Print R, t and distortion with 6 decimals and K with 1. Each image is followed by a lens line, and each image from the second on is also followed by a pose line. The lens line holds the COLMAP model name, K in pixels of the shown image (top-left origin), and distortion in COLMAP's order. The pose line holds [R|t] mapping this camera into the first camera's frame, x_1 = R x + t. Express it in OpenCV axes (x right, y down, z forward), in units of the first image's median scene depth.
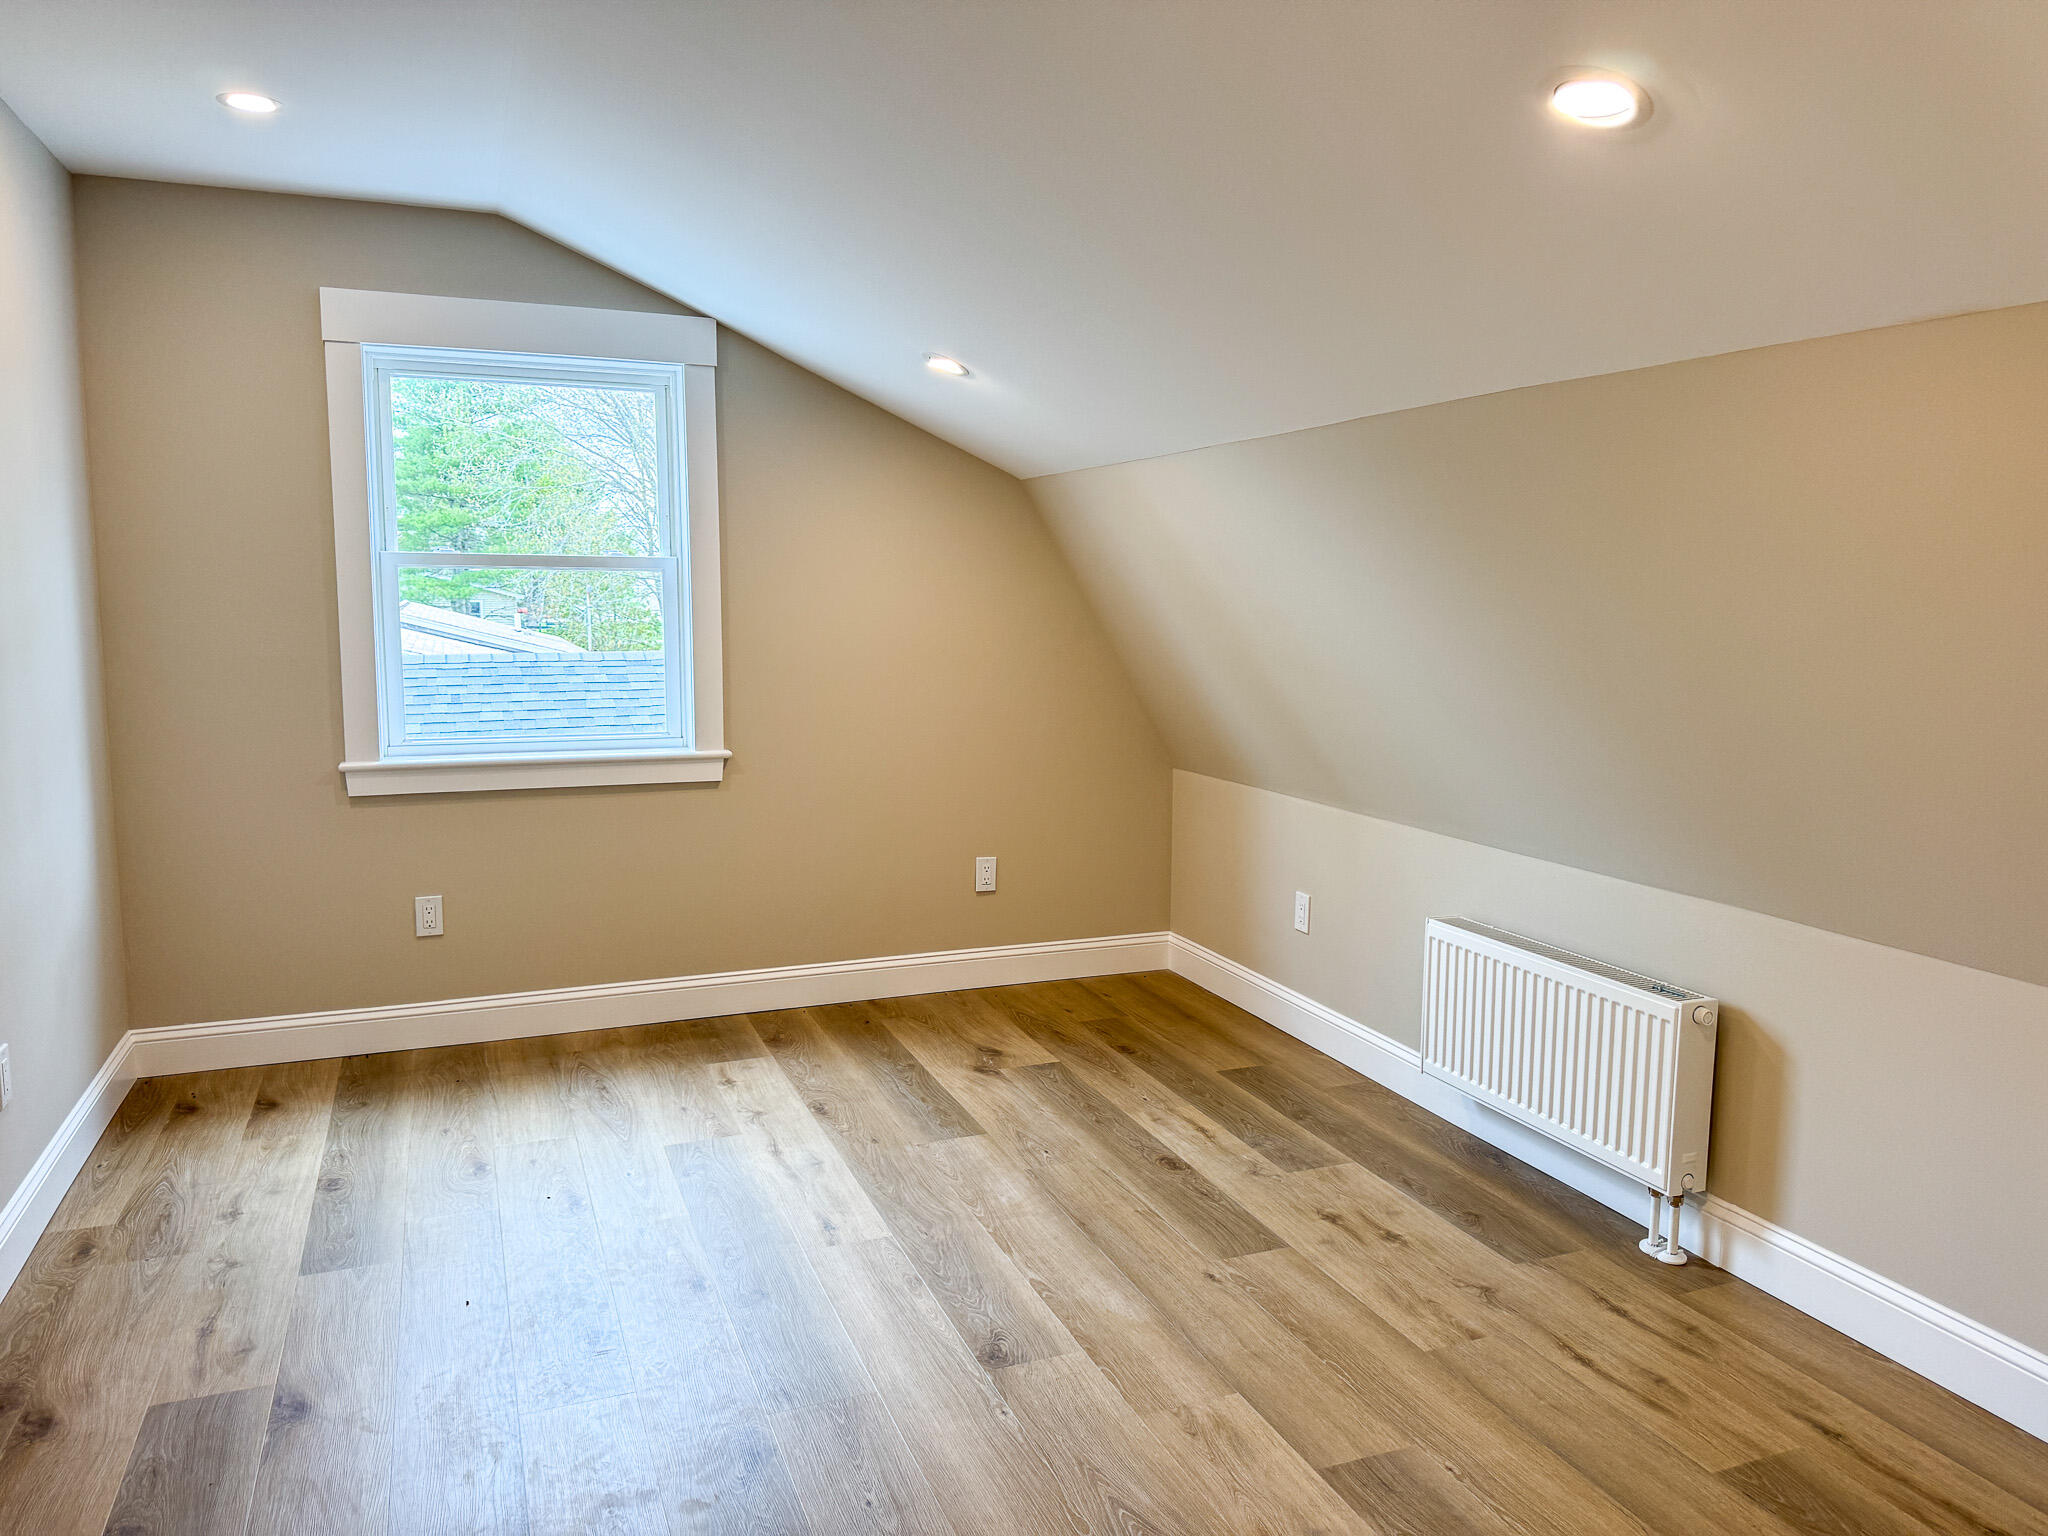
lens RADIAL K [[1430.3, 0, 1024.0], [0, 1430.3, 768.0], [0, 0, 1]] dist [0.039969, -0.057078]
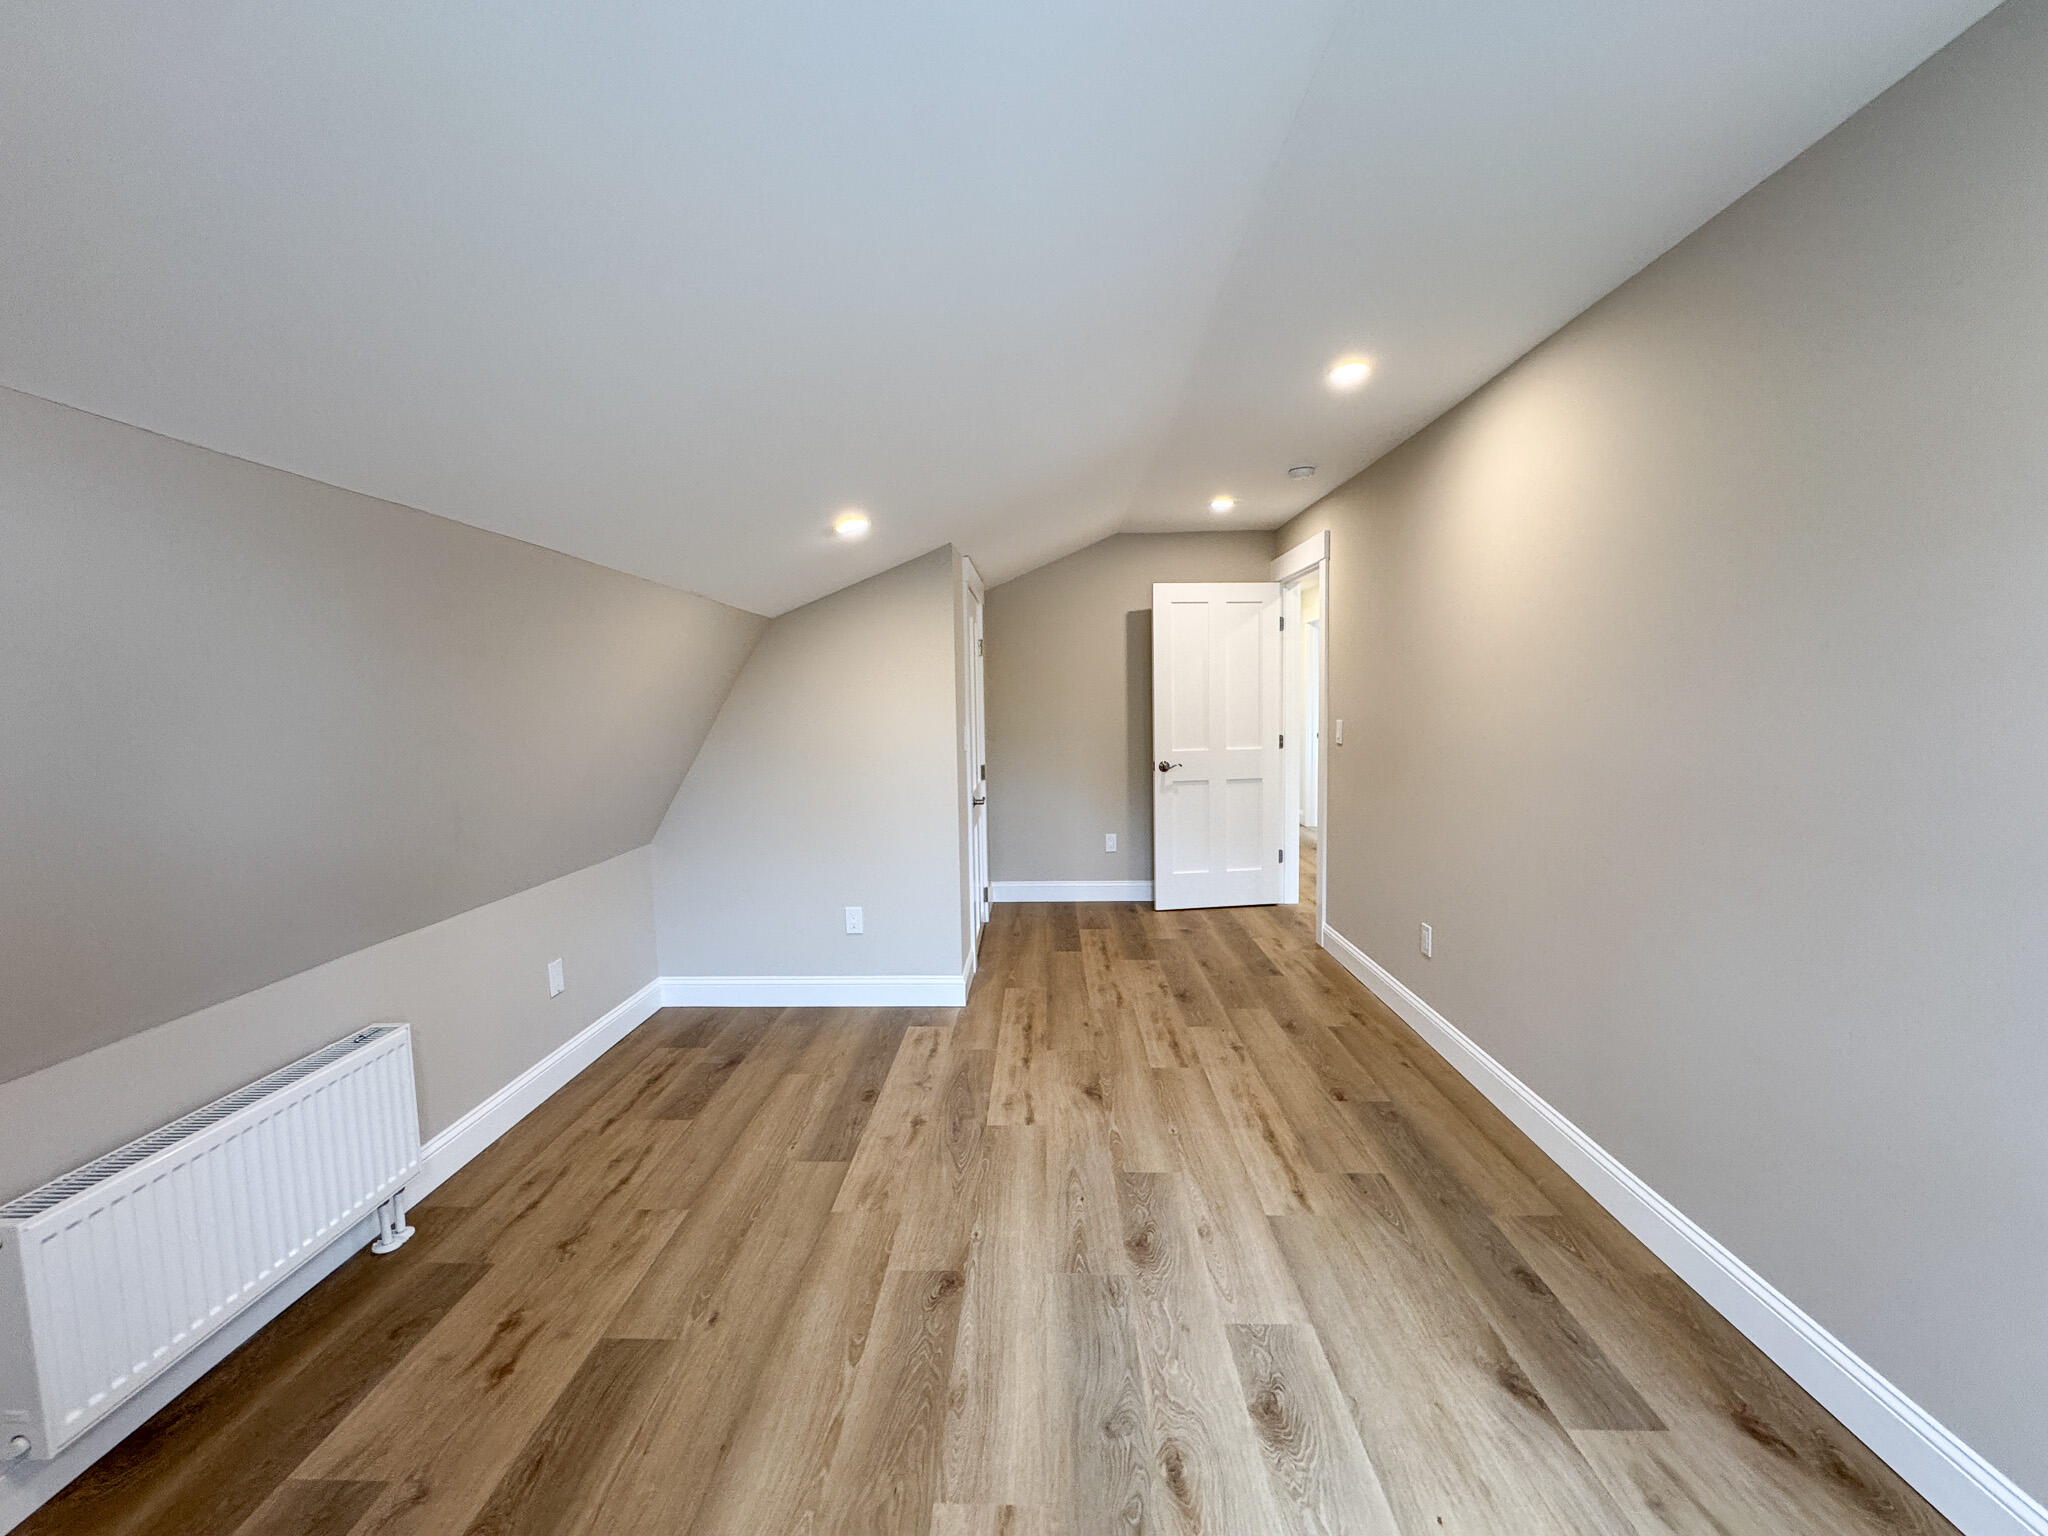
lens RADIAL K [[821.8, 0, 1024.0], [0, 821.8, 768.0], [0, 0, 1]] dist [-0.000564, -0.000281]
pose [[-0.917930, -0.028811, 0.395695, -0.324506], [0.057208, 0.977325, 0.203872, -0.174202], [-0.392596, 0.209778, -0.895467, 1.377073]]
